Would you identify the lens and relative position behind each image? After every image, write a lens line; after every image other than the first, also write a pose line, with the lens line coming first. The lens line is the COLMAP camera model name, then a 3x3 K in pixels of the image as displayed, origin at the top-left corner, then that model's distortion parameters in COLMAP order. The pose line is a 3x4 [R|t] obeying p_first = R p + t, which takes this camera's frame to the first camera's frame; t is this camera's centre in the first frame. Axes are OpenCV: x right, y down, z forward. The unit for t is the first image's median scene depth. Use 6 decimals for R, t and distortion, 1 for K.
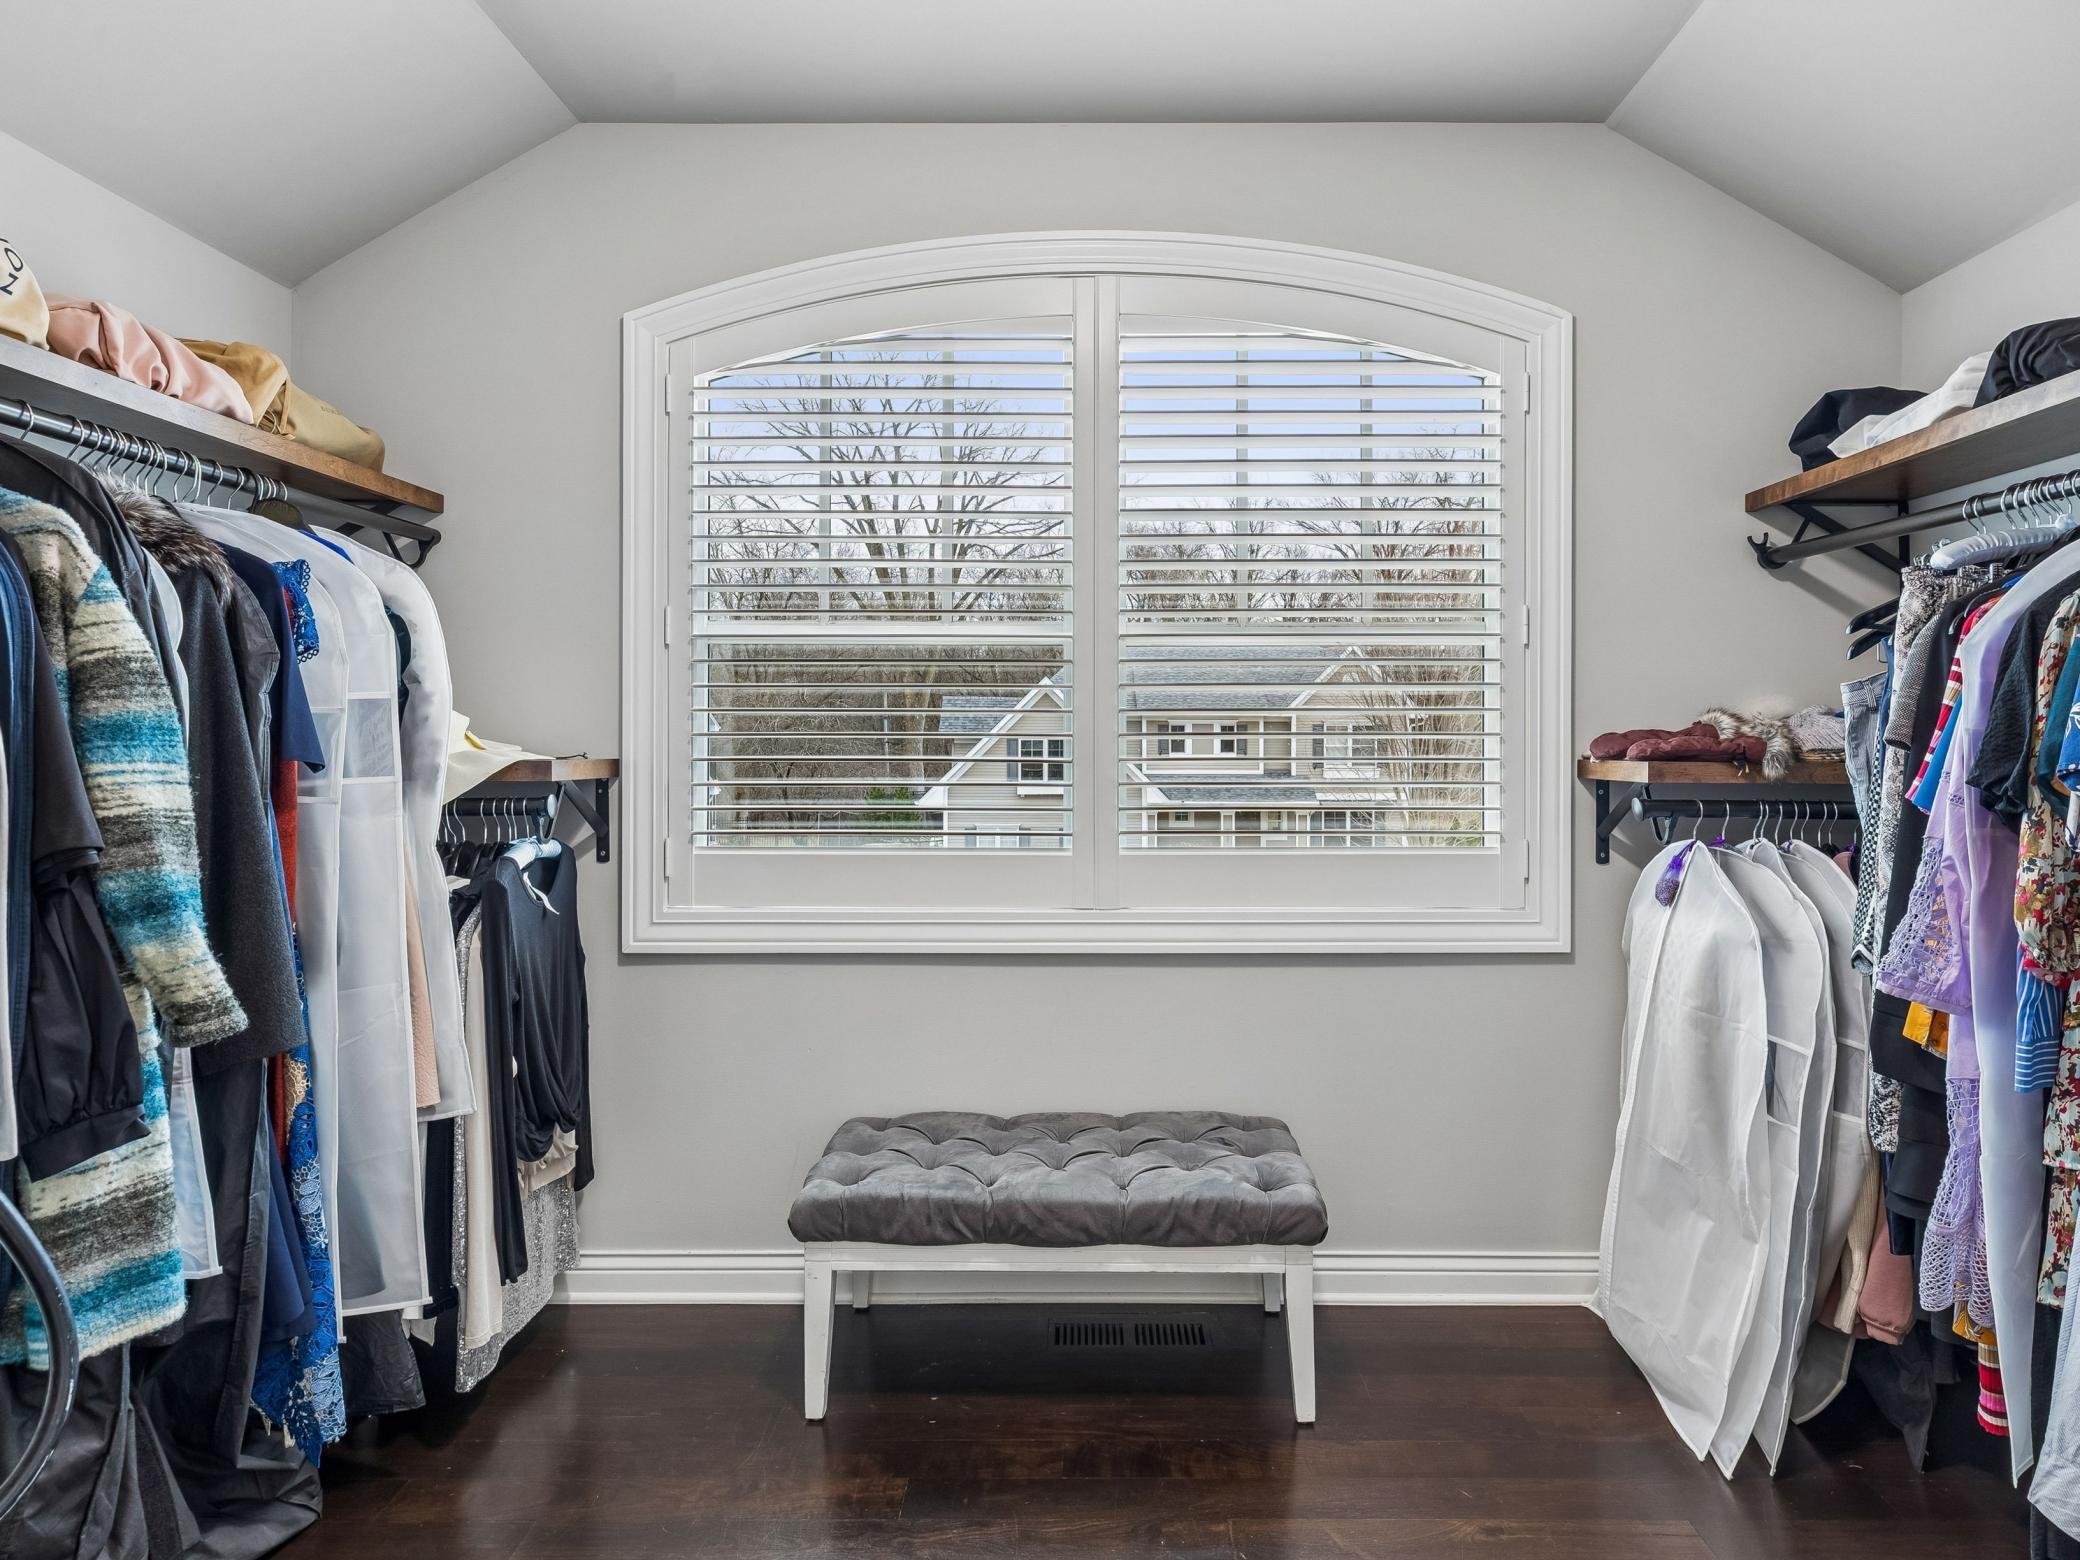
lens RADIAL K [[1068.1, 0, 1035.9], [0, 1068.1, 764.7], [0, 0, 1]] dist [0.002066, -0.000267]
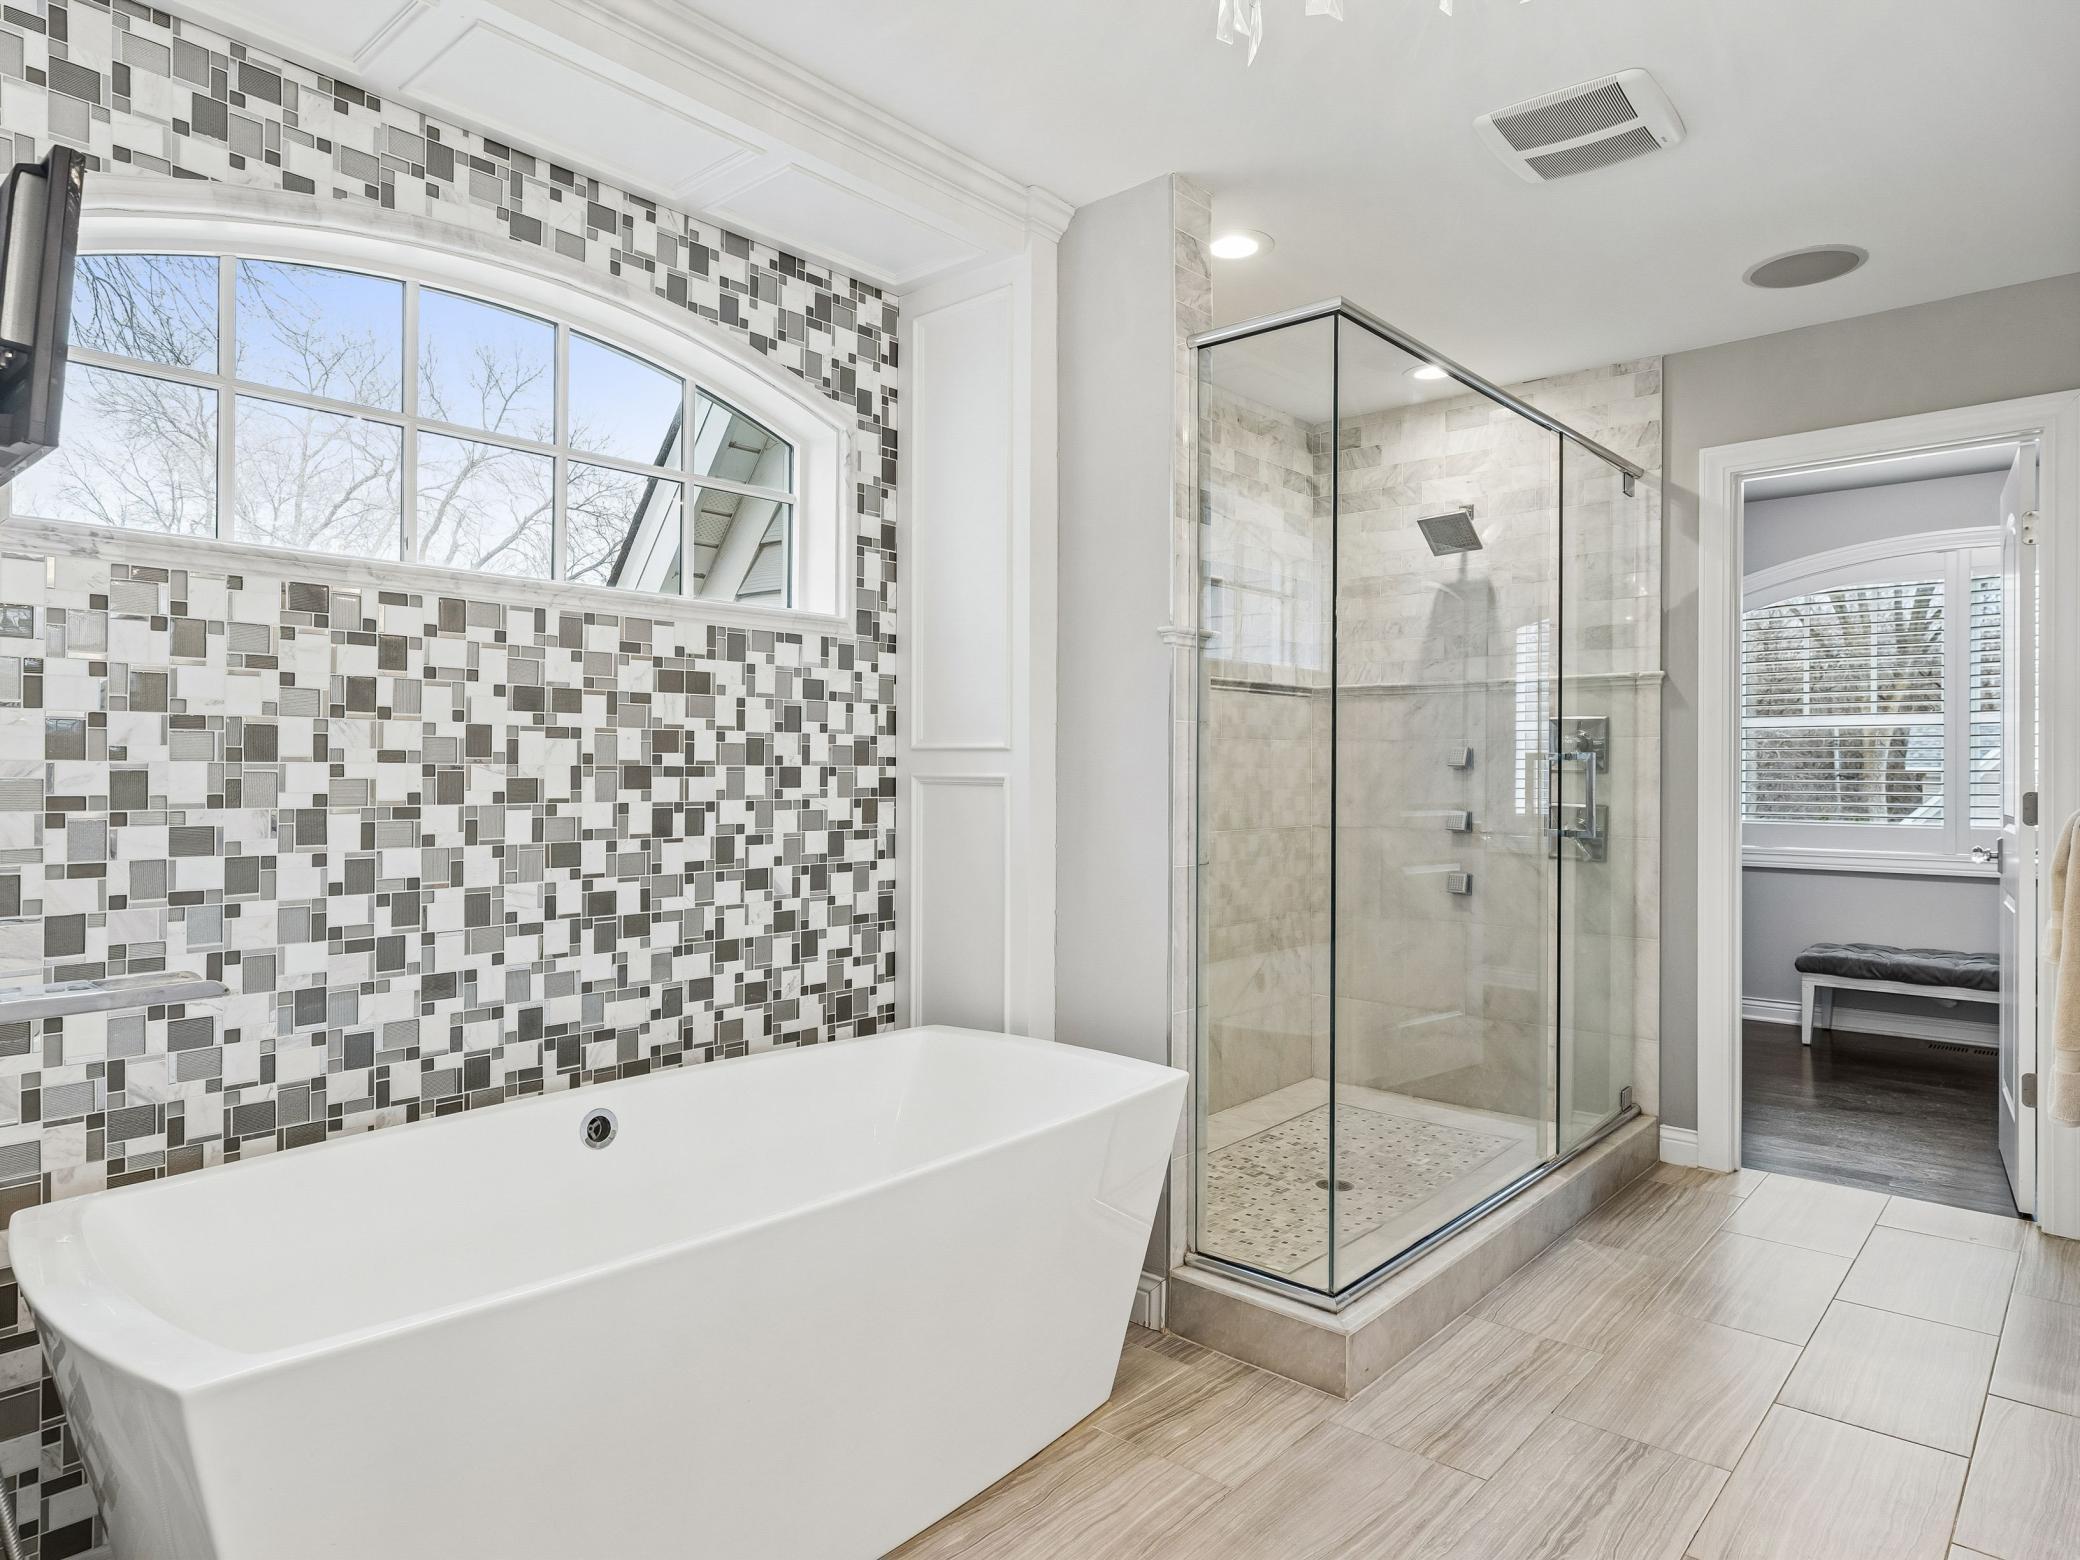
lens RADIAL K [[1248.6, 0, 1055.4], [0, 1248.6, 765.3], [0, 0, 1]] dist [-0.005186, -0.000636]
pose [[0.755928, 0.000358, -0.654655, 0.371795], [-0.020754, 0.999510, -0.023418, 0.058635], [0.654326, 0.031289, 0.755565, -2.374791]]
